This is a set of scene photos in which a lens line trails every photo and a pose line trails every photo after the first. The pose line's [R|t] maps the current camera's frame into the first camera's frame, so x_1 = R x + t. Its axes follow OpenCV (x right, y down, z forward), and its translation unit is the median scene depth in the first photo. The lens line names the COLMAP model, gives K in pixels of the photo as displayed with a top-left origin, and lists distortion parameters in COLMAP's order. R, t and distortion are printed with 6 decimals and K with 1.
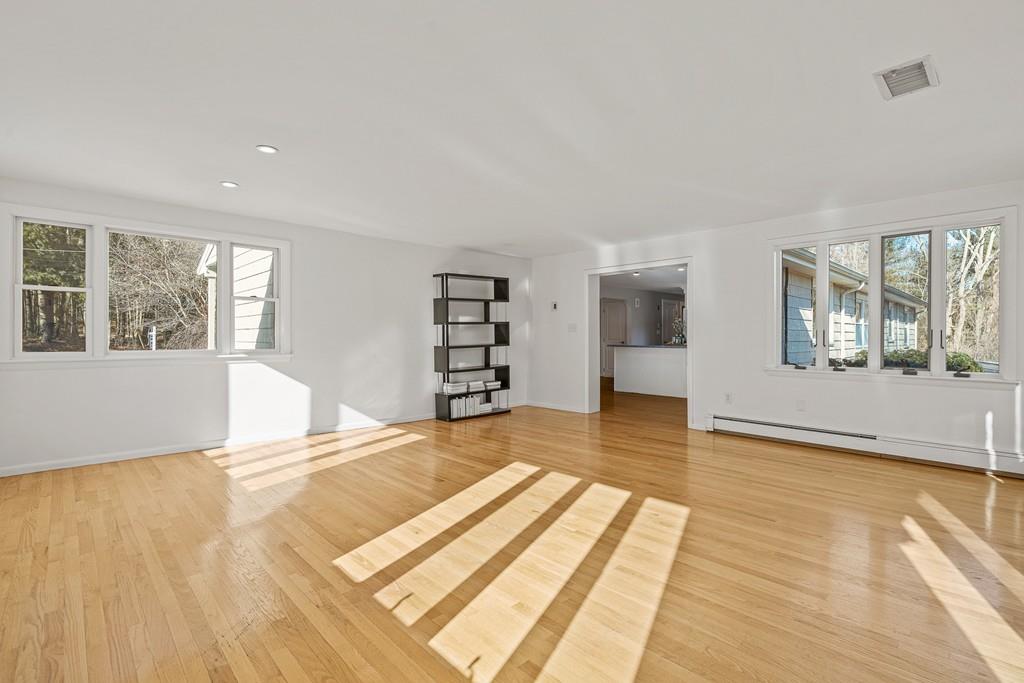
lens RADIAL K [[457.6, 0, 512.0], [0, 457.6, 341.5], [0, 0, 1]] dist [0.000160, 0.000059]
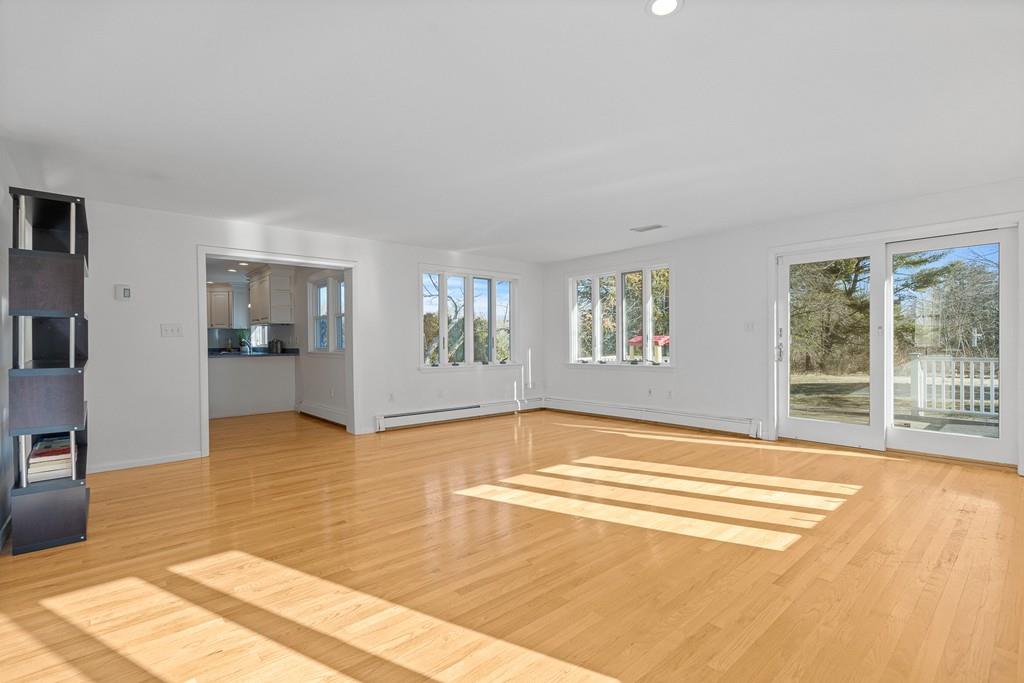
lens RADIAL K [[467.3, 0, 506.3], [0, 467.3, 342.7], [0, 0, 1]] dist [-0.001079, 0.000074]
pose [[0.067724, -0.004896, 0.997692, -0.853445], [0.025232, 0.999677, 0.003193, -0.007268], [-0.997385, 0.024958, 0.067826, 0.880991]]
